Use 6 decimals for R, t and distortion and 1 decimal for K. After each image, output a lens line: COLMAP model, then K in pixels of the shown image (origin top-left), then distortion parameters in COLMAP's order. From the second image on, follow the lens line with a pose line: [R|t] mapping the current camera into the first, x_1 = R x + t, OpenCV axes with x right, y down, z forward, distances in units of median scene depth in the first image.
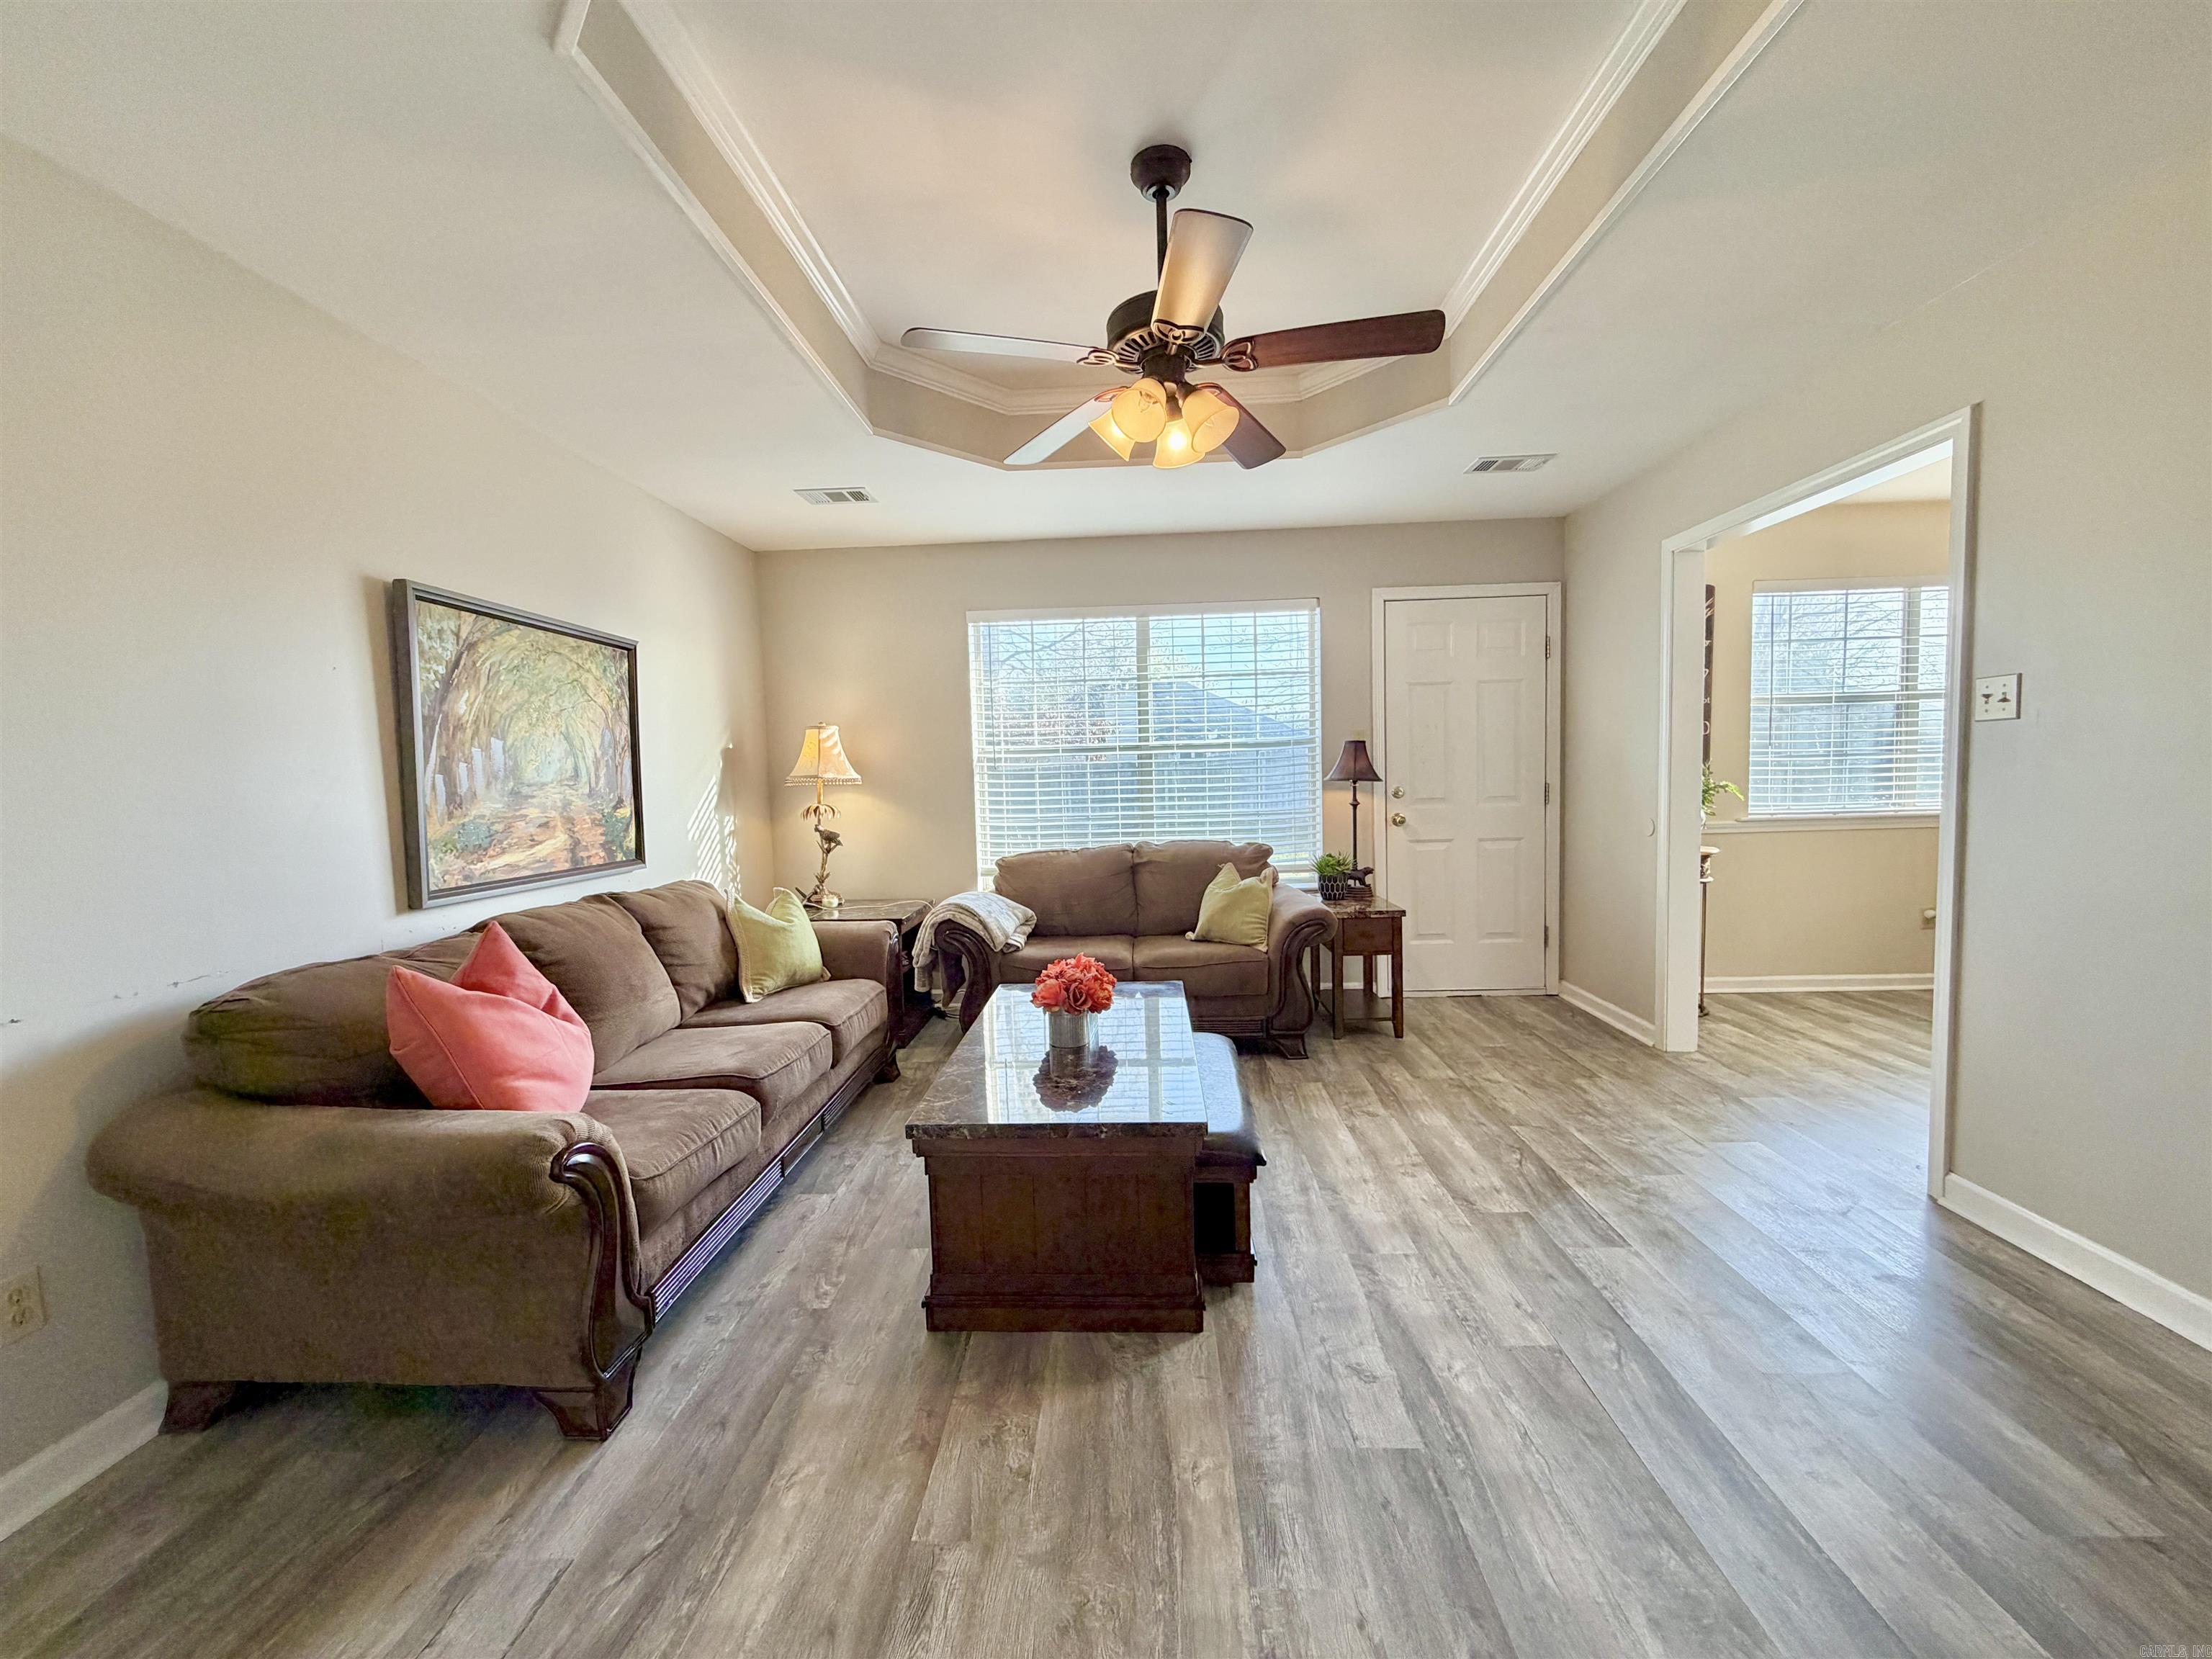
lens RADIAL K [[880.1, 0, 1100.2], [0, 880.1, 830.2], [0, 0, 1]] dist [-0.000981, 0.000019]
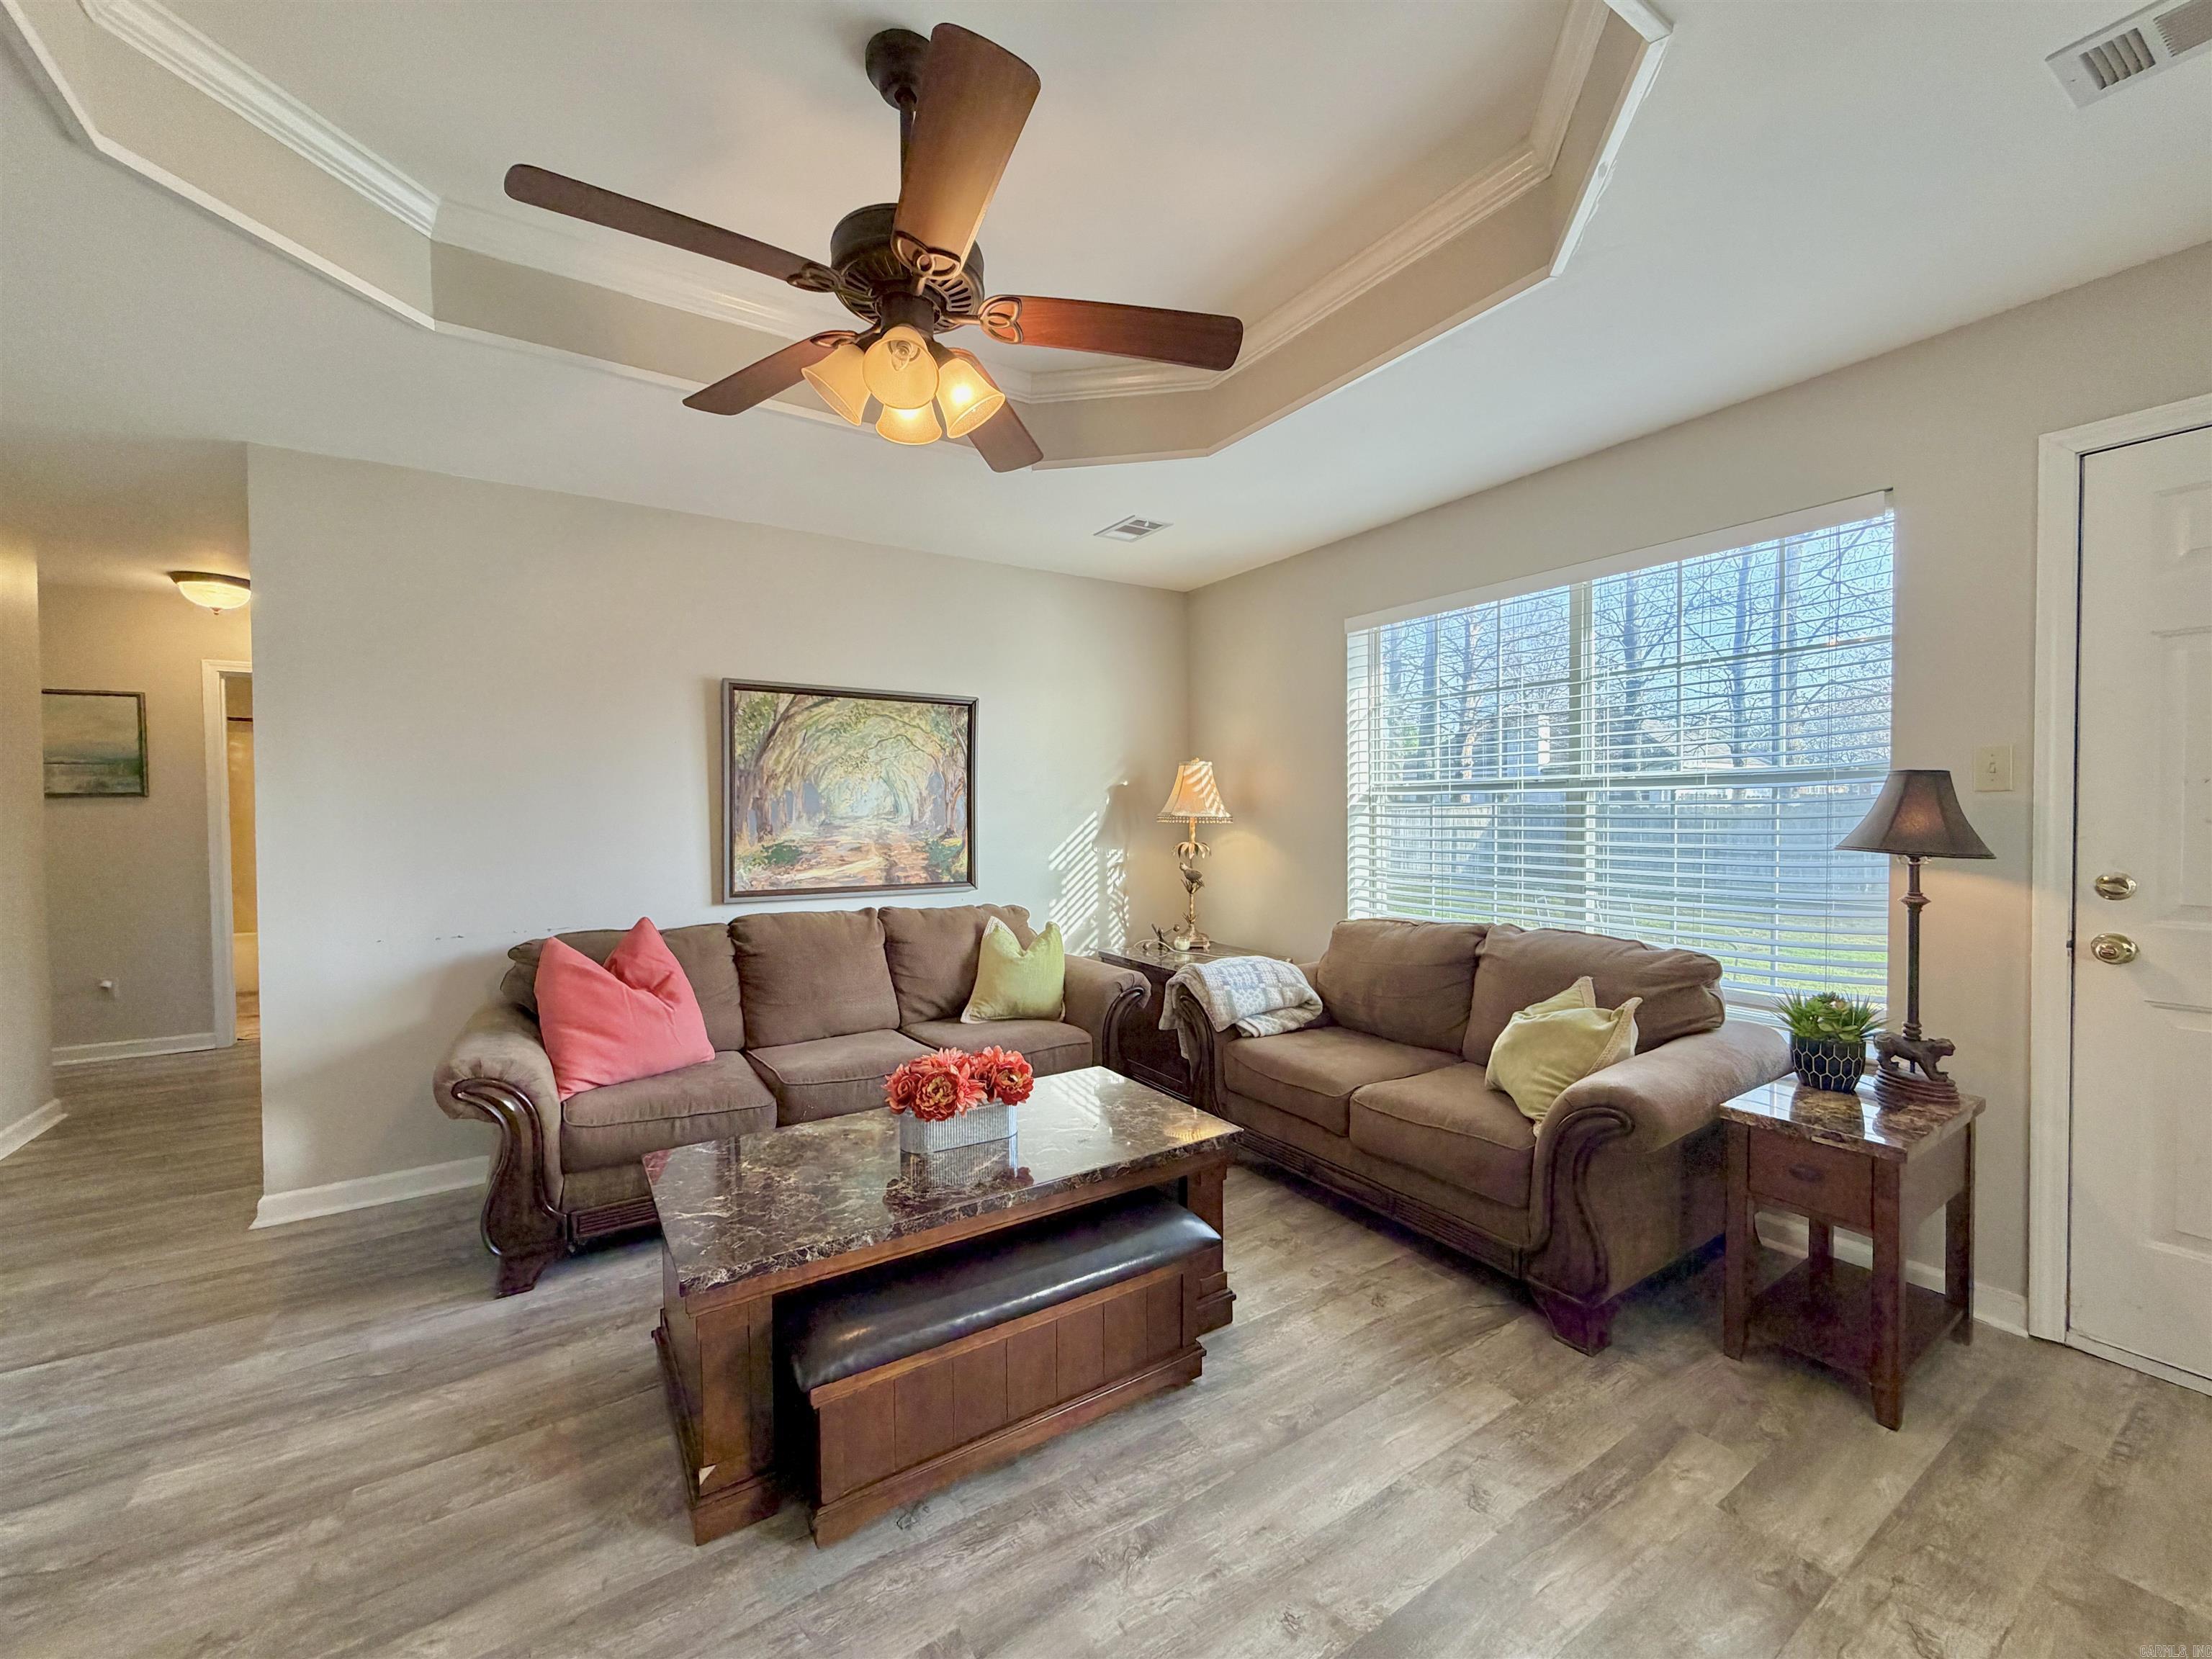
lens RADIAL K [[880.1, 0, 1100.2], [0, 880.1, 830.2], [0, 0, 1]] dist [-0.000981, 0.000019]
pose [[0.581915, 0.042904, -0.812117, 0.551535], [-0.063178, 0.997974, 0.007453, -0.058126], [0.810792, 0.046971, 0.583447, 0.471432]]
